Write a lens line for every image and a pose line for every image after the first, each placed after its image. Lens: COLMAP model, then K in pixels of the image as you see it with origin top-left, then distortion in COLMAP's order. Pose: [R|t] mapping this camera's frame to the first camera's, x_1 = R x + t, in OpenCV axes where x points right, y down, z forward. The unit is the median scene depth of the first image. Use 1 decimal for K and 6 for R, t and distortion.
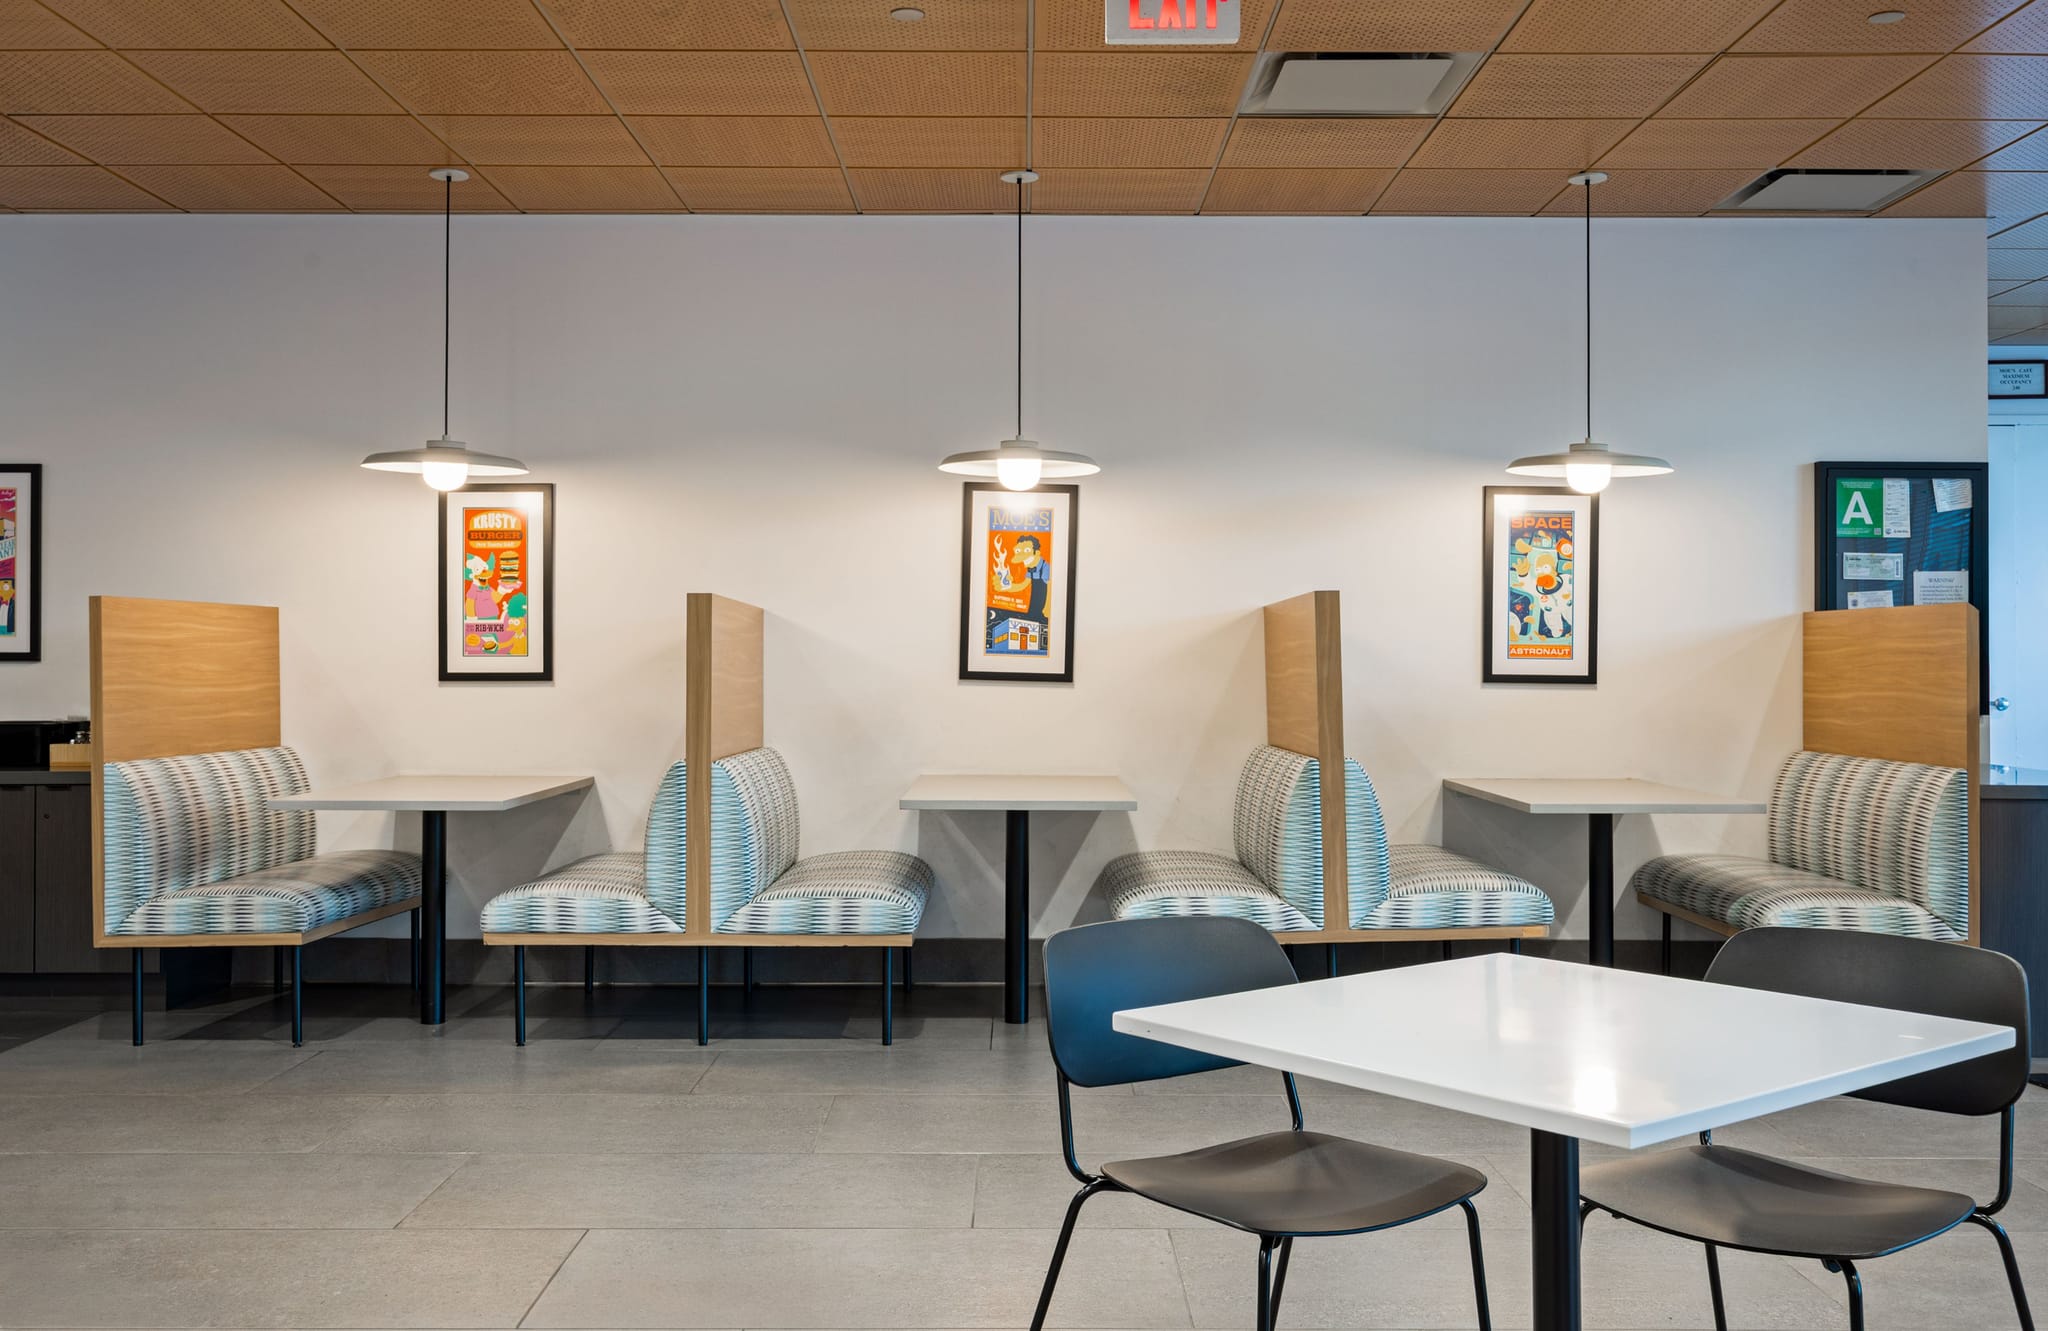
lens RADIAL K [[1924.3, 0, 1024.7], [0, 1924.3, 671.3], [0, 0, 1]] dist [-0.034453, 0.000000]
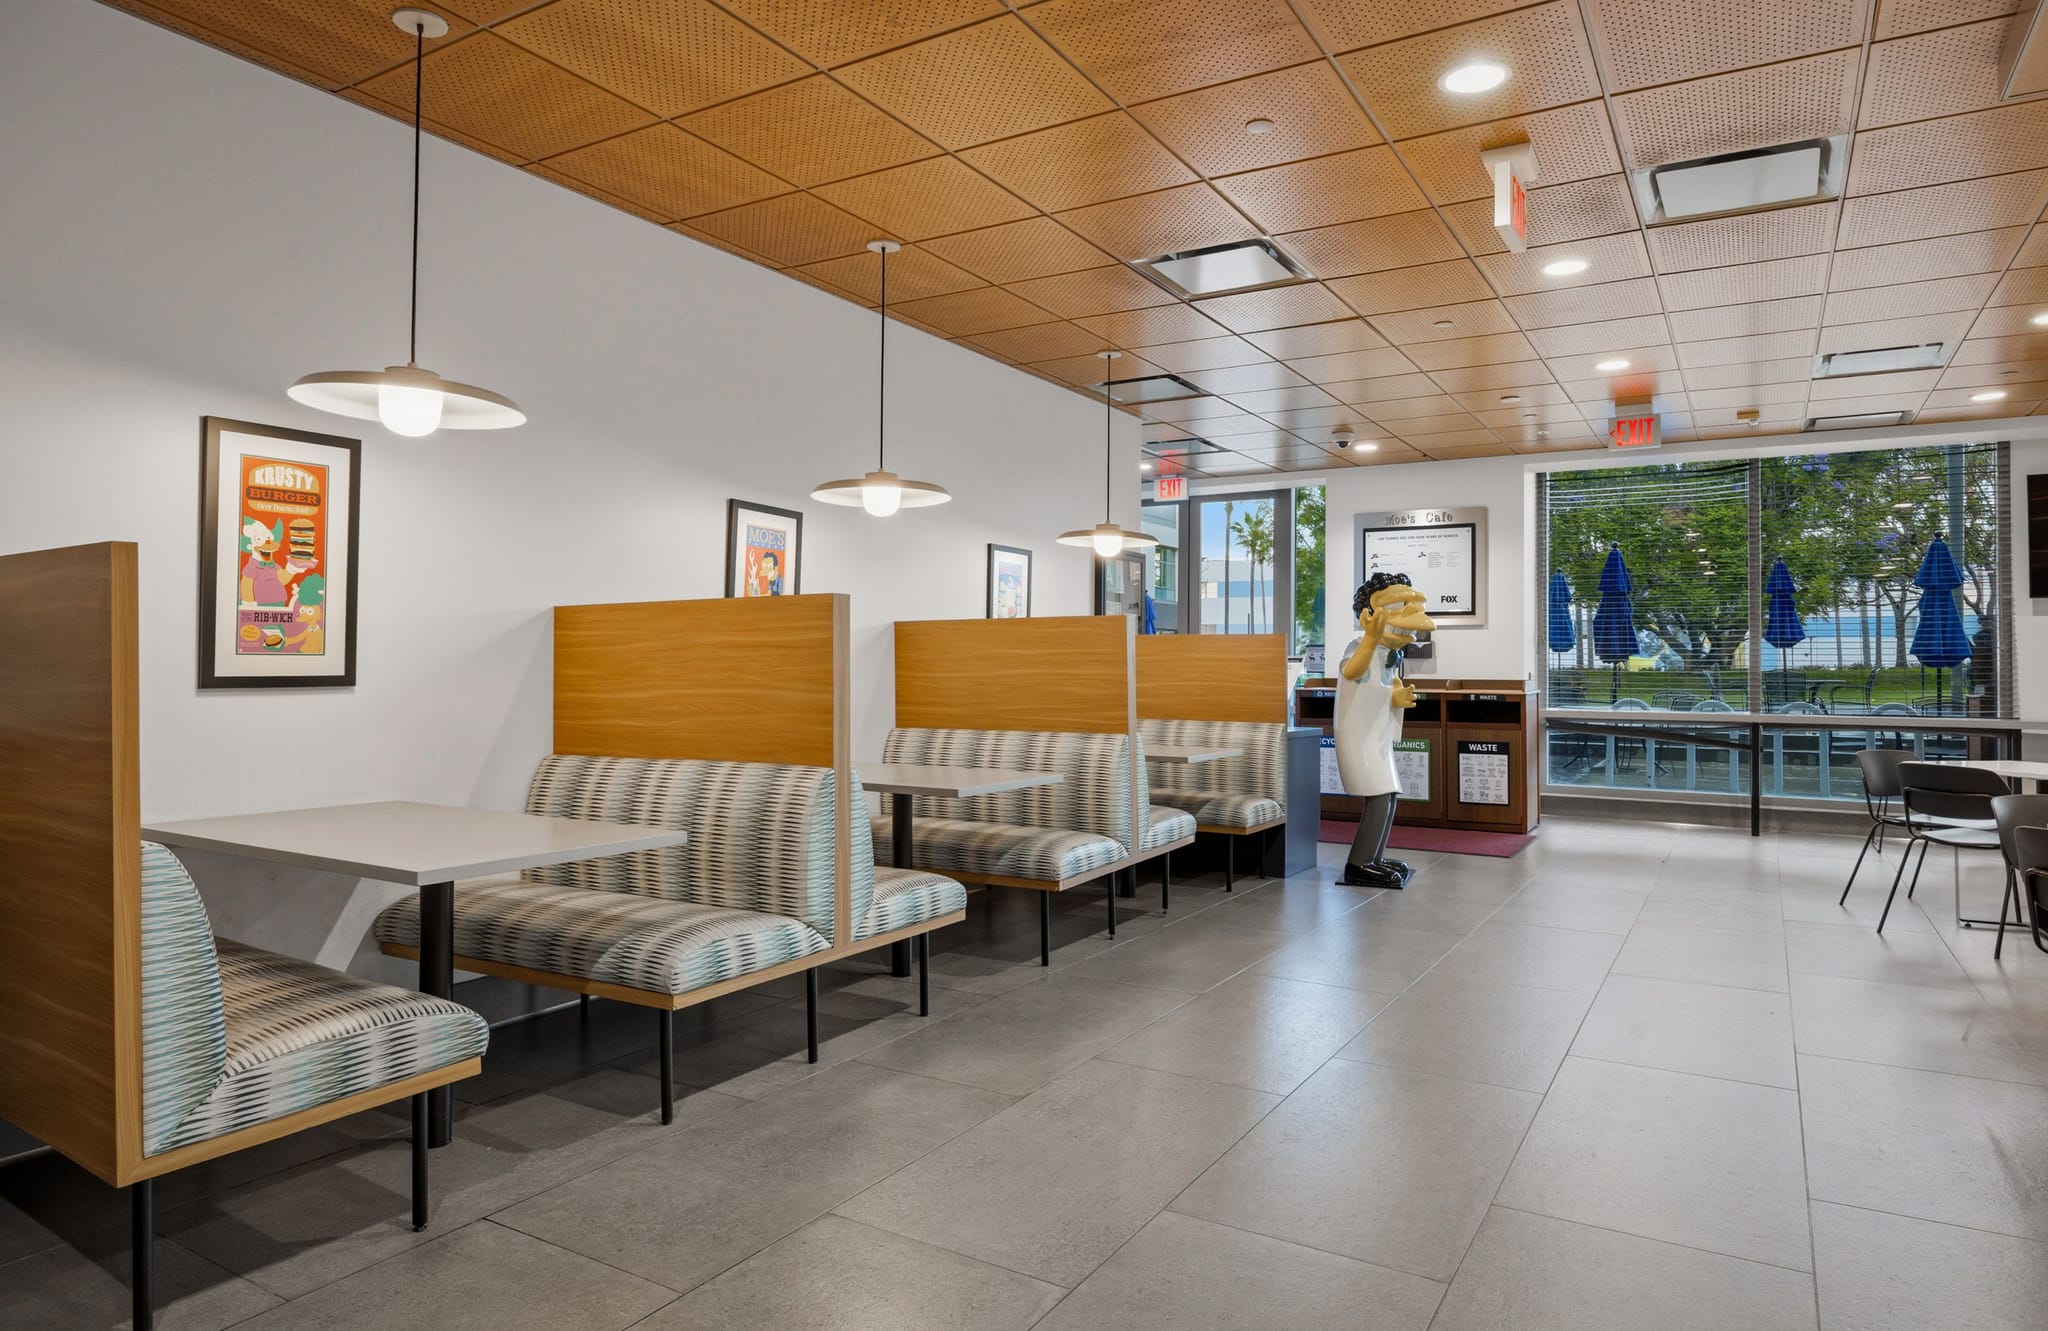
lens RADIAL K [[1248.5, 0, 1025.5], [0, 1248.5, 658.5], [0, 0, 1]] dist [-0.003595, -0.001980]
pose [[0.509135, 0.006038, 0.860665, -0.551841], [-0.004705, 0.999980, -0.004233, -0.005670], [-0.860674, -0.001894, 0.509154, 0.493820]]
